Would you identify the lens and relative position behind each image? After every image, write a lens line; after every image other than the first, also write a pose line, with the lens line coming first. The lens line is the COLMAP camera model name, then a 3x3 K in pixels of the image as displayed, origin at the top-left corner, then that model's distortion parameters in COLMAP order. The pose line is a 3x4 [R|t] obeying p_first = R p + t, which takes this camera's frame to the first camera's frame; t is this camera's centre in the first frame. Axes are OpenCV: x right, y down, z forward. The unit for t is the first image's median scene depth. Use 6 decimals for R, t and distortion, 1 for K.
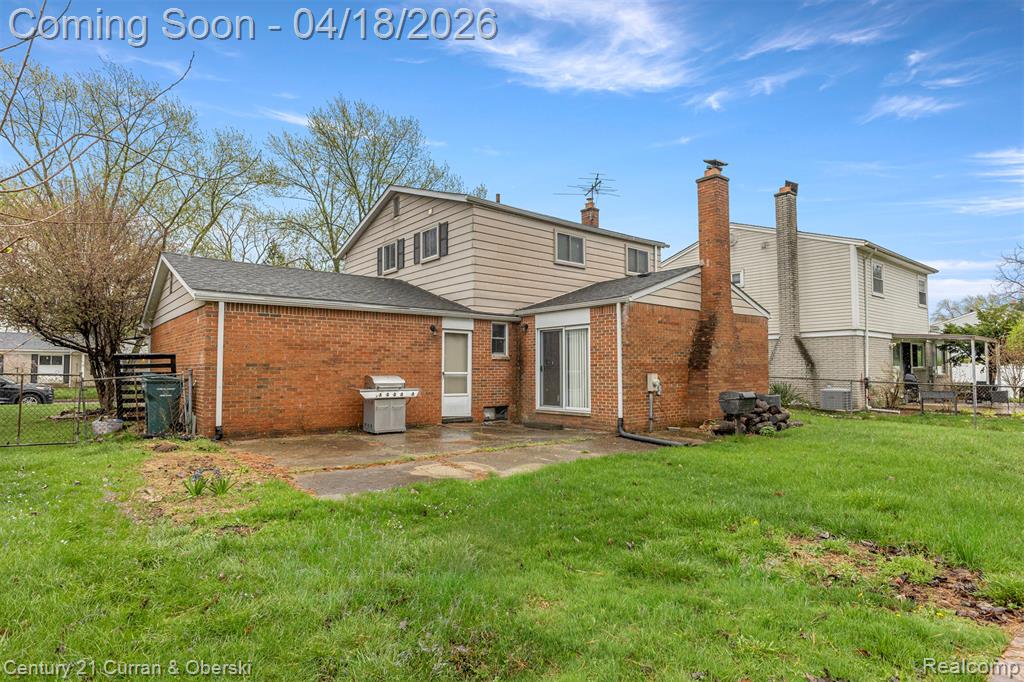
lens RADIAL K [[597.3, 0, 514.5], [0, 597.3, 347.8], [0, 0, 1]] dist [-0.001292, -0.020225]
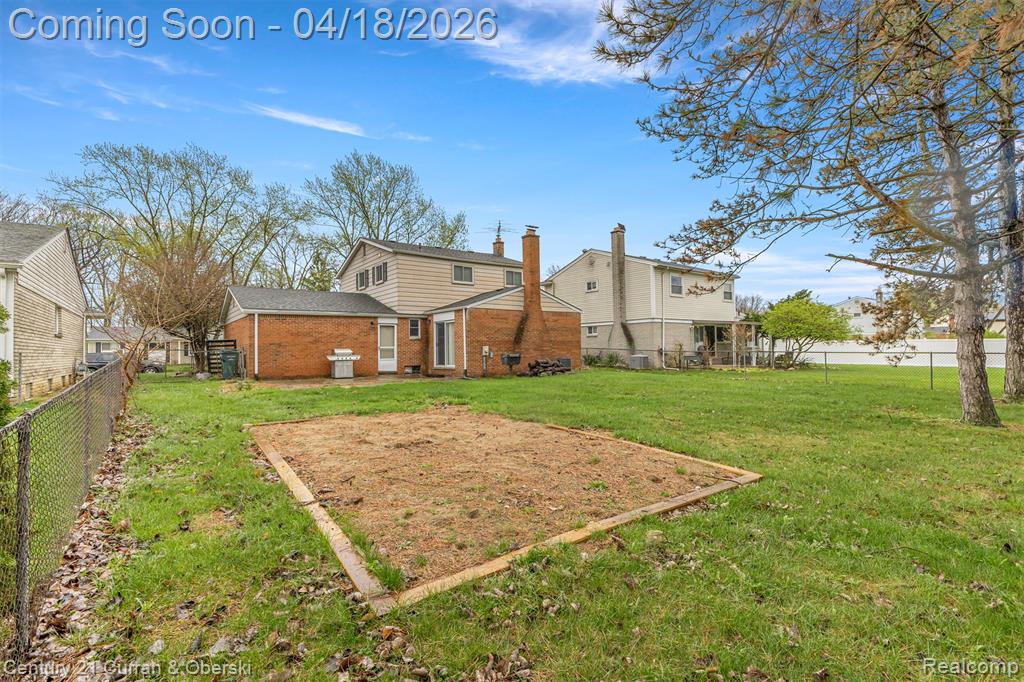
lens RADIAL K [[508.5, 0, 512.0], [0, 508.5, 341.0], [0, 0, 1]] dist [-0.026864, 0.000024]
pose [[0.999314, -0.014844, -0.033915, 0.313961], [0.015514, 0.999688, 0.019595, -0.001833], [0.033613, -0.020108, 0.999233, -0.500488]]
